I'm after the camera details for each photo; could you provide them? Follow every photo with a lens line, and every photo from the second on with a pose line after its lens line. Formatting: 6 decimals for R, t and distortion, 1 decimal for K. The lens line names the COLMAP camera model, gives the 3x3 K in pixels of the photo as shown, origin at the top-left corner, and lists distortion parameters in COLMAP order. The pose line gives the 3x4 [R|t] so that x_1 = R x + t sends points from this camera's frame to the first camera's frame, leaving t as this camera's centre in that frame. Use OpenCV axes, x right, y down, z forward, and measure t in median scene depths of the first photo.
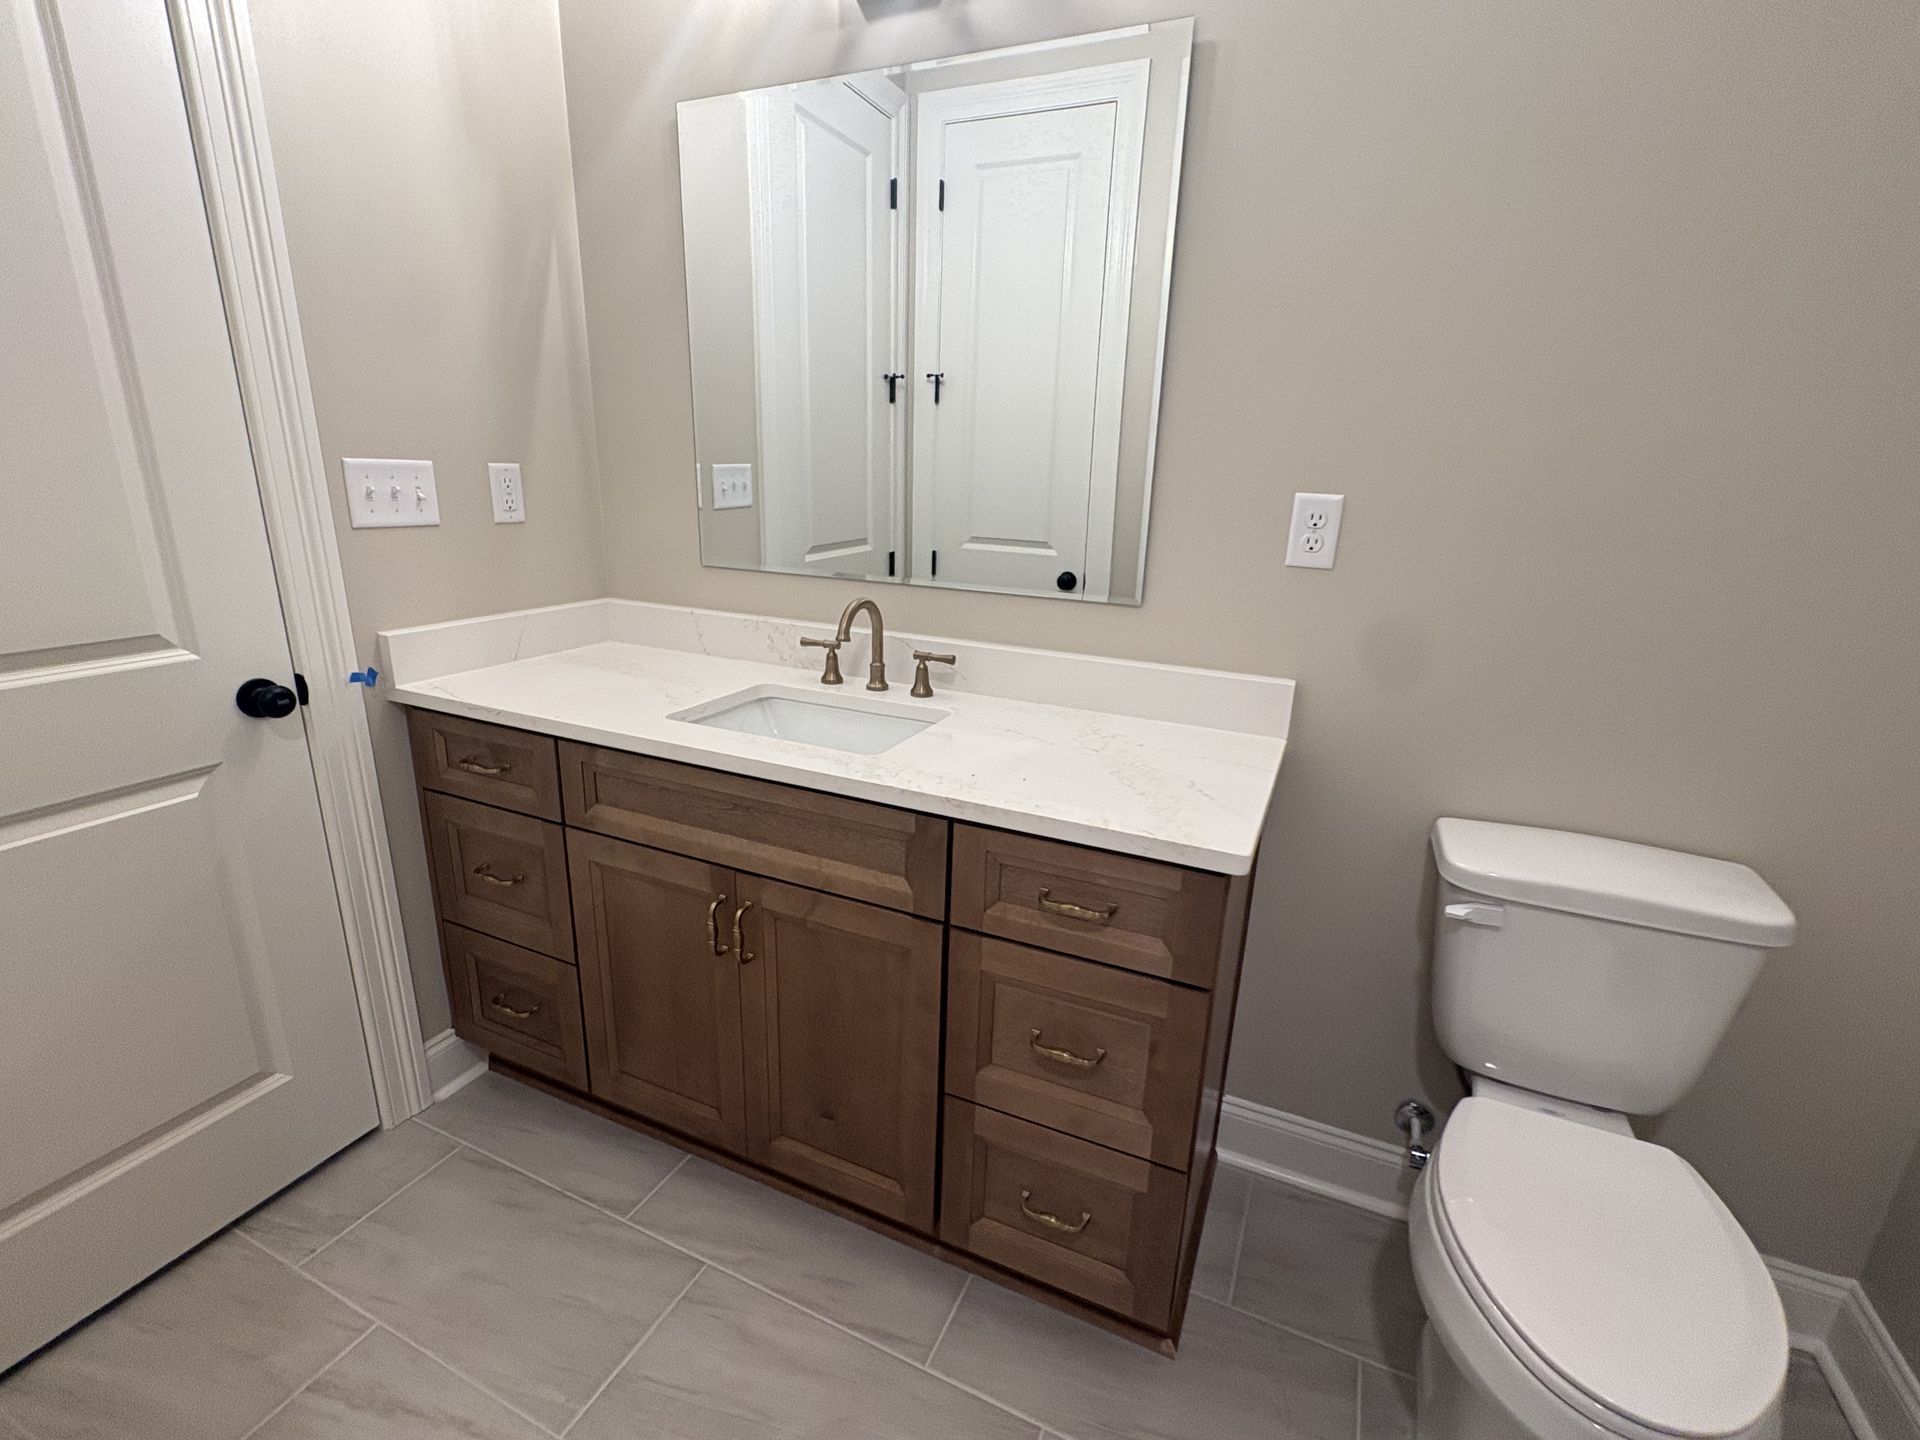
lens RADIAL K [[864.3, 0, 960.0], [0, 864.3, 720.0], [0, 0, 1]] dist [0.002444, 0.000340]
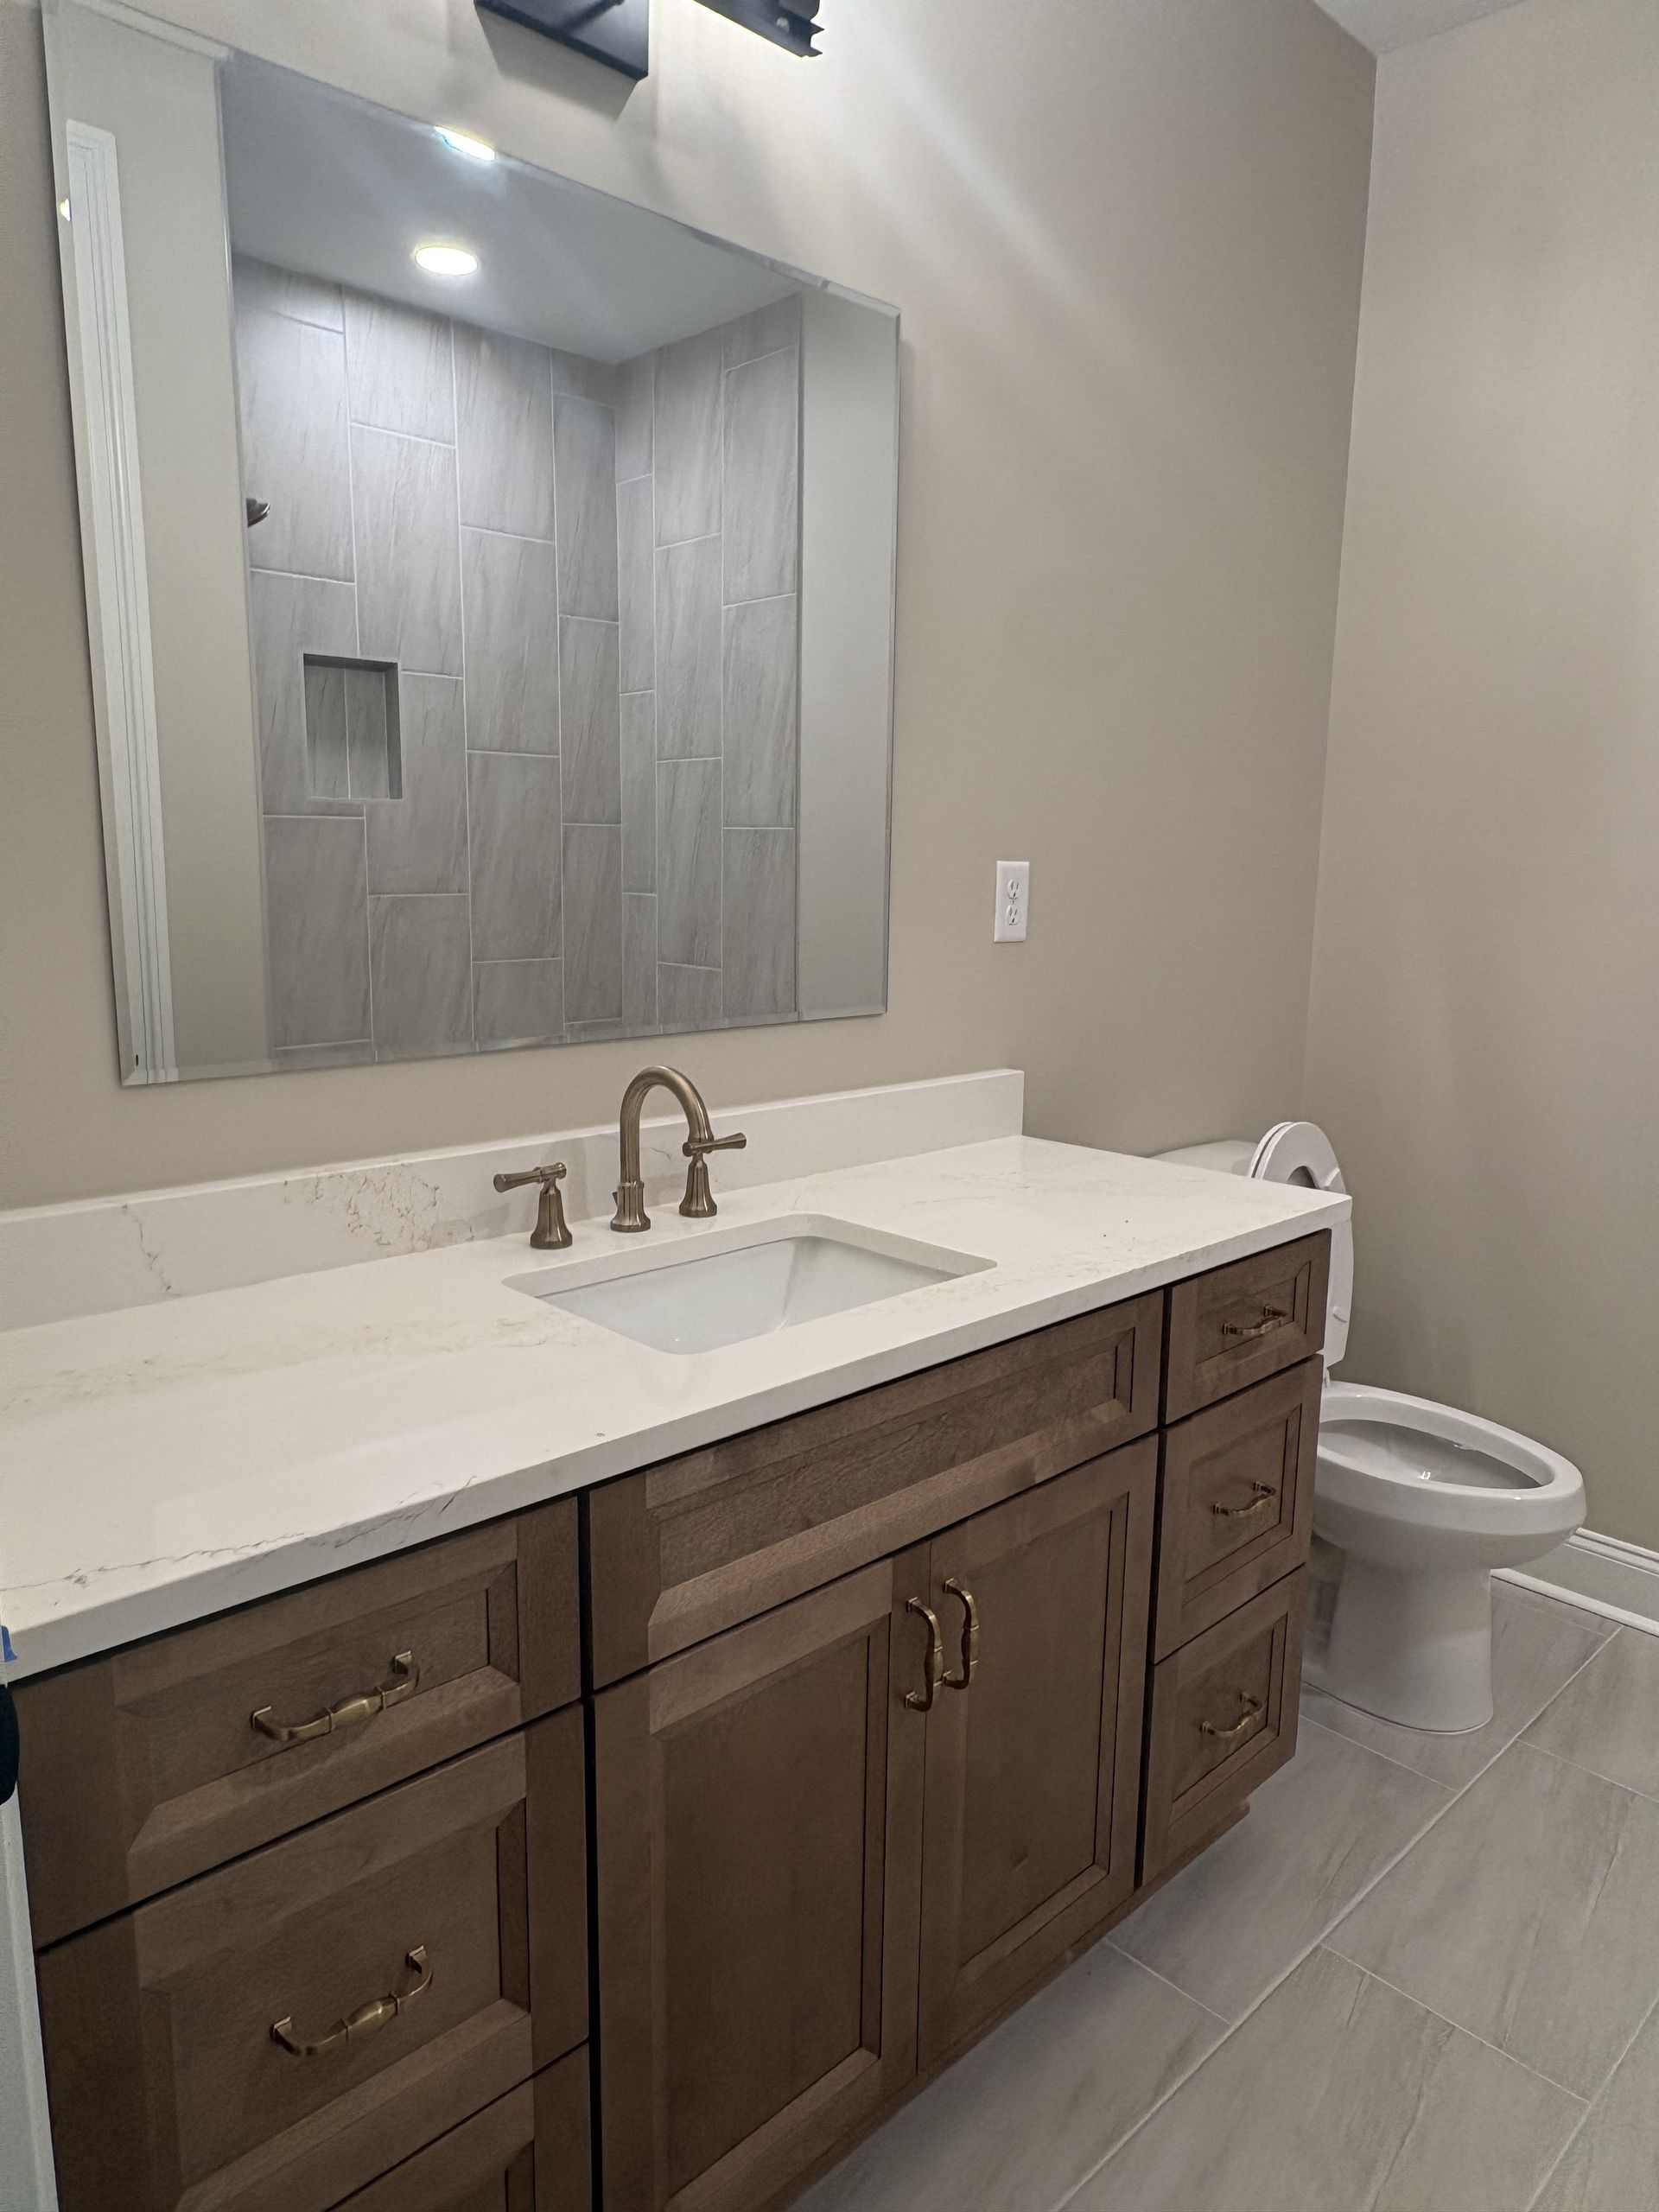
lens RADIAL K [[1442.9, 0, 804.2], [0, 1442.9, 1102.1], [0, 0, 1]] dist [0.004077, 0.000810]
pose [[0.381192, -0.183812, 0.906038, -1.026613], [0.259106, 0.961999, 0.086153, -0.192449], [-0.887444, 0.201919, 0.414333, 0.577010]]
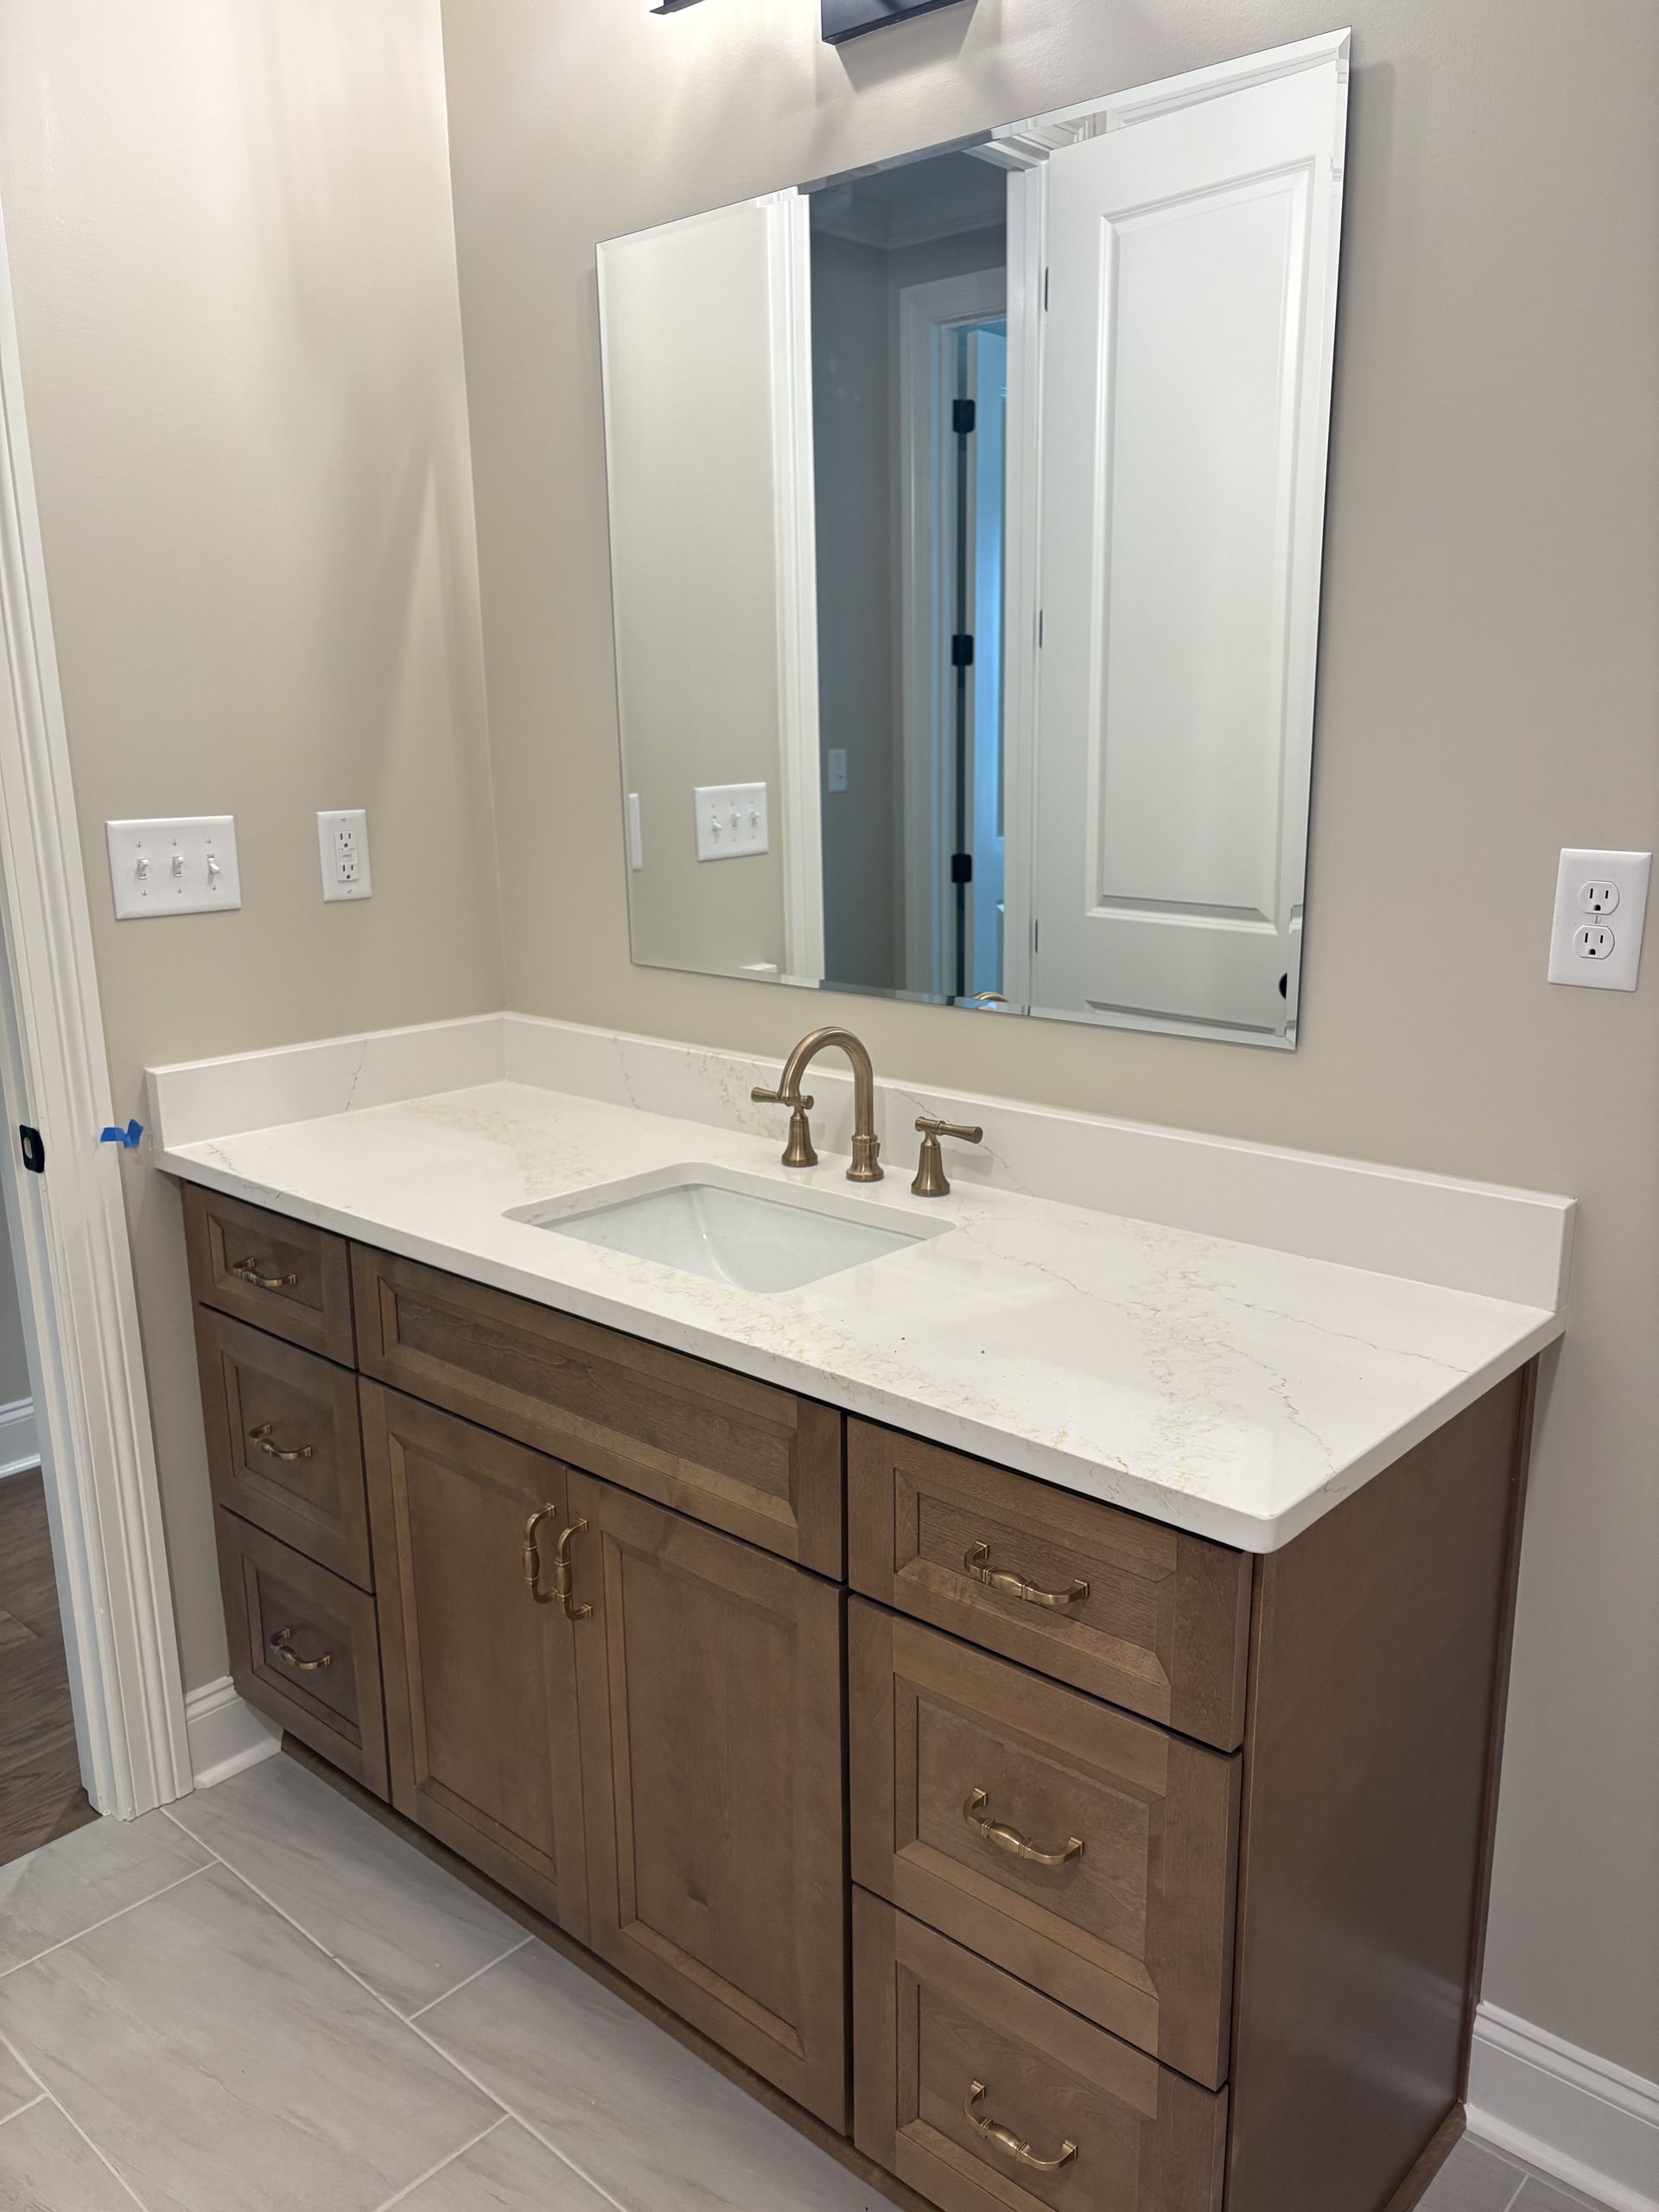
lens RADIAL K [[1654.7, 0, 858.9], [0, 1654.7, 1124.4], [0, 0, 1]] dist [0.066769, -0.073805]
pose [[0.955081, 0.030161, -0.294805, 0.269075], [-0.044064, 0.998202, -0.040632, -0.030812], [0.293049, 0.051797, 0.954693, -0.093881]]
